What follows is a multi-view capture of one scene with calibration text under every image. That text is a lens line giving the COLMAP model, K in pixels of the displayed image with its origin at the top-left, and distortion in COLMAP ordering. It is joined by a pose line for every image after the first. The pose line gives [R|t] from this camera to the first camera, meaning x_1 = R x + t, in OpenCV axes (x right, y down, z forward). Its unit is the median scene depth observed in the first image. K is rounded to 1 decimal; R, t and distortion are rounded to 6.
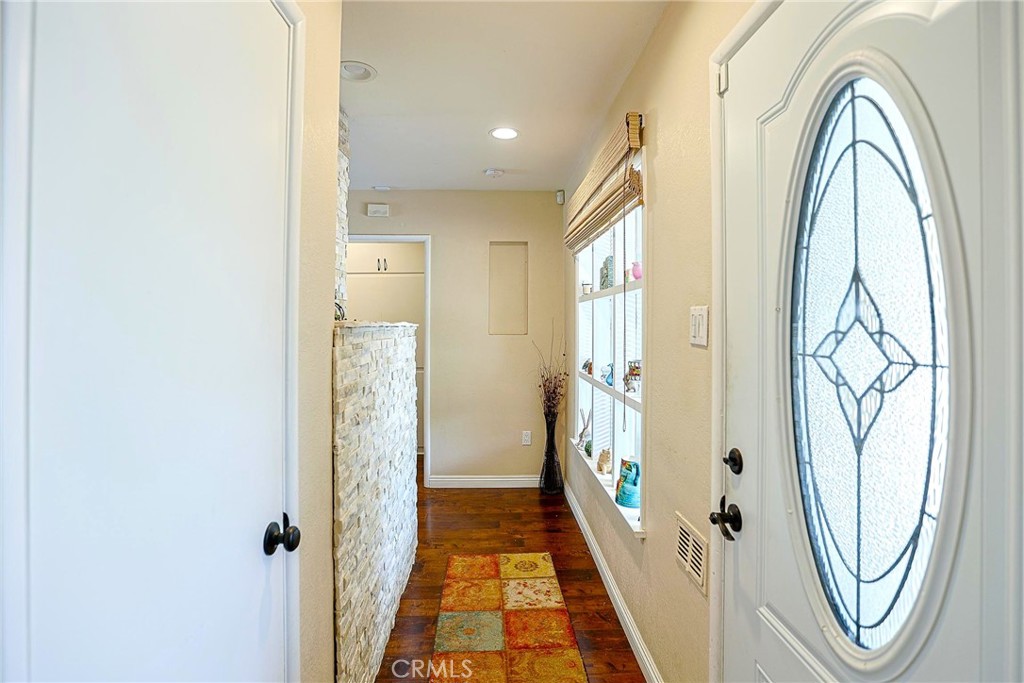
lens RADIAL K [[510.8, 0, 511.5], [0, 510.8, 350.9], [0, 0, 1]] dist [-0.040310, 0.019547]
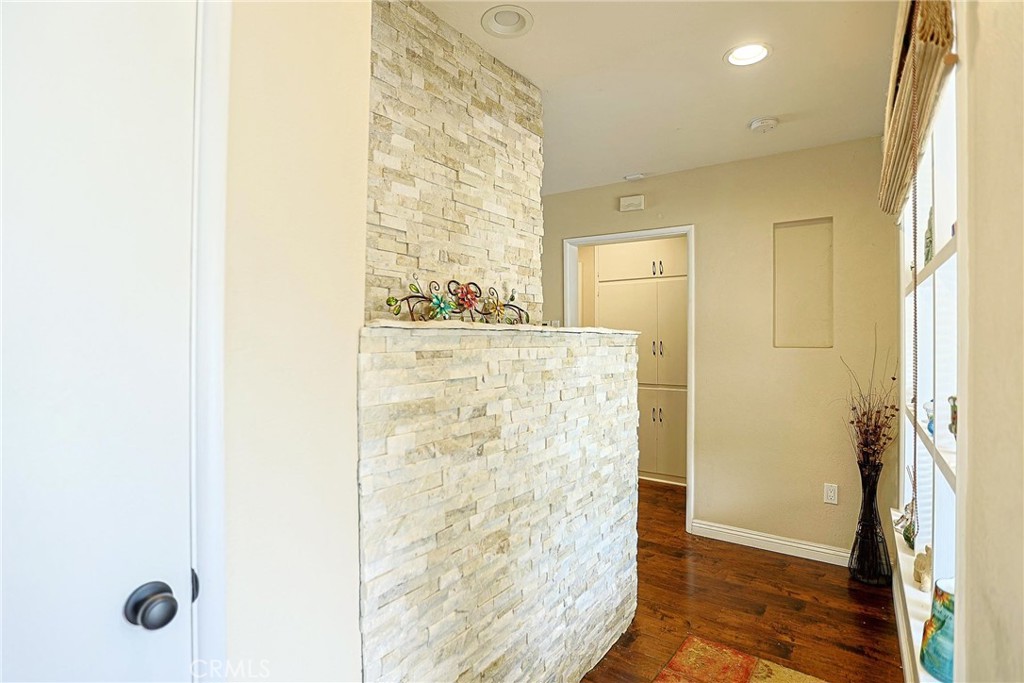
lens RADIAL K [[510.8, 0, 511.5], [0, 510.8, 350.9], [0, 0, 1]] dist [-0.040310, 0.019547]
pose [[0.802860, 0.014520, -0.595991, 0.097119], [-0.031453, 0.999343, -0.018024, -0.001075], [0.595337, 0.033216, 0.802789, 0.185074]]
